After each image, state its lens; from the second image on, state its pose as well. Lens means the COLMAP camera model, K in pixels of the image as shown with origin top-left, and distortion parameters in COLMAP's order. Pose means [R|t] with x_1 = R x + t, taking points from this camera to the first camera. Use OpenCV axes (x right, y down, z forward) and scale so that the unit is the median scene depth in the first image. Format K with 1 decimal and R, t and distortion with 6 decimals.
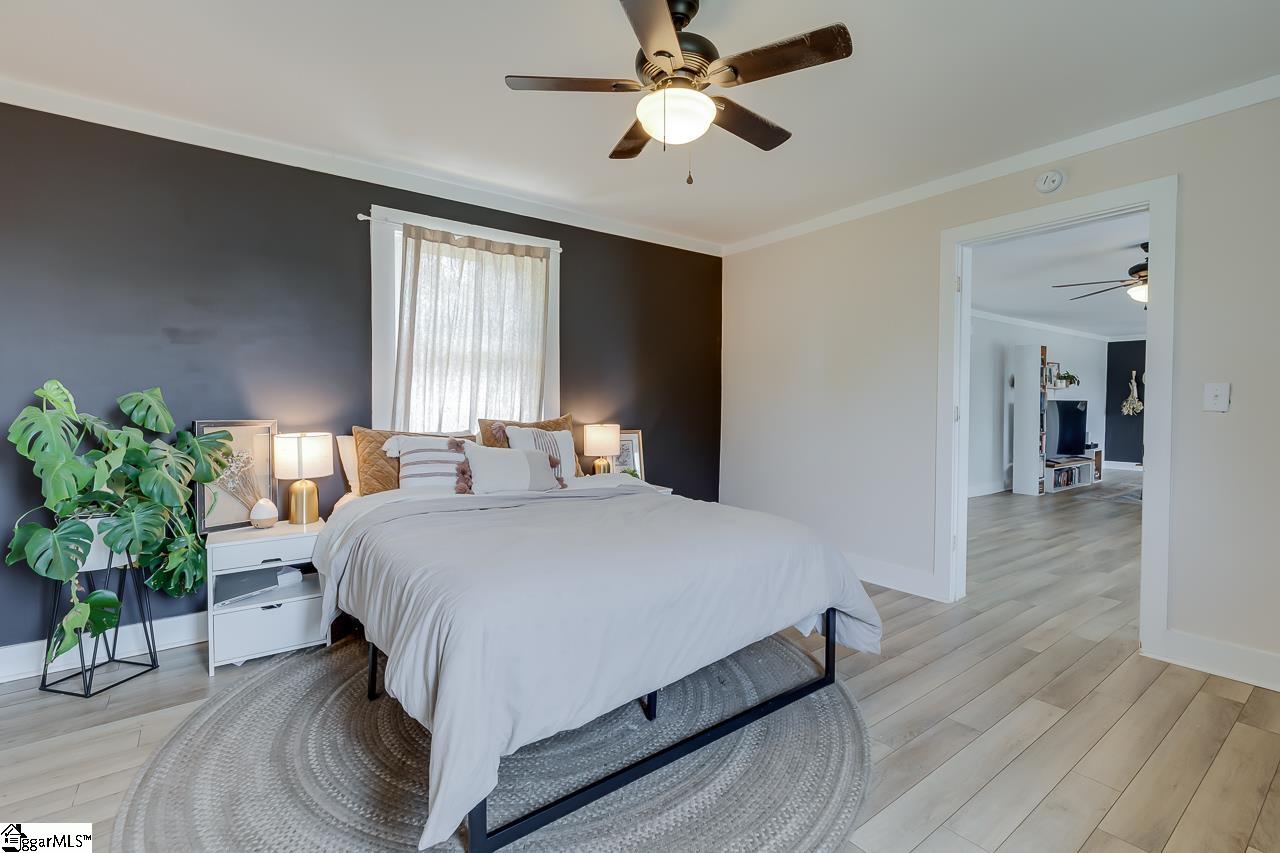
lens RADIAL K [[583.6, 0, 646.2], [0, 583.6, 414.3], [0, 0, 1]] dist [0.005001, -0.000007]
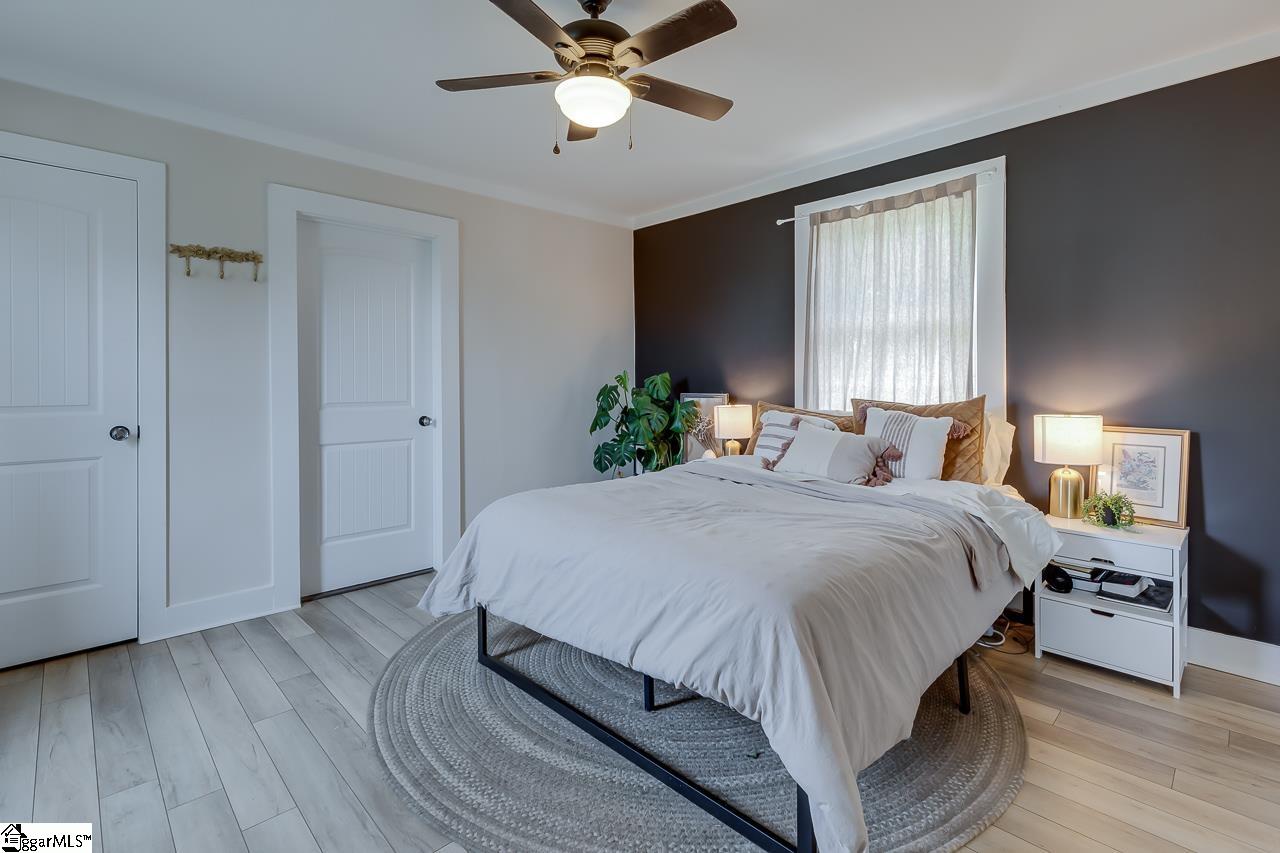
lens RADIAL K [[606.1, 0, 622.0], [0, 606.1, 364.5], [0, 0, 1]] dist [0.033467, 0.000636]
pose [[0.094027, -0.028597, -0.995159, 0.673460], [-0.016036, 0.999414, -0.030235, -0.009962], [0.995440, 0.018801, 0.093514, 0.561697]]
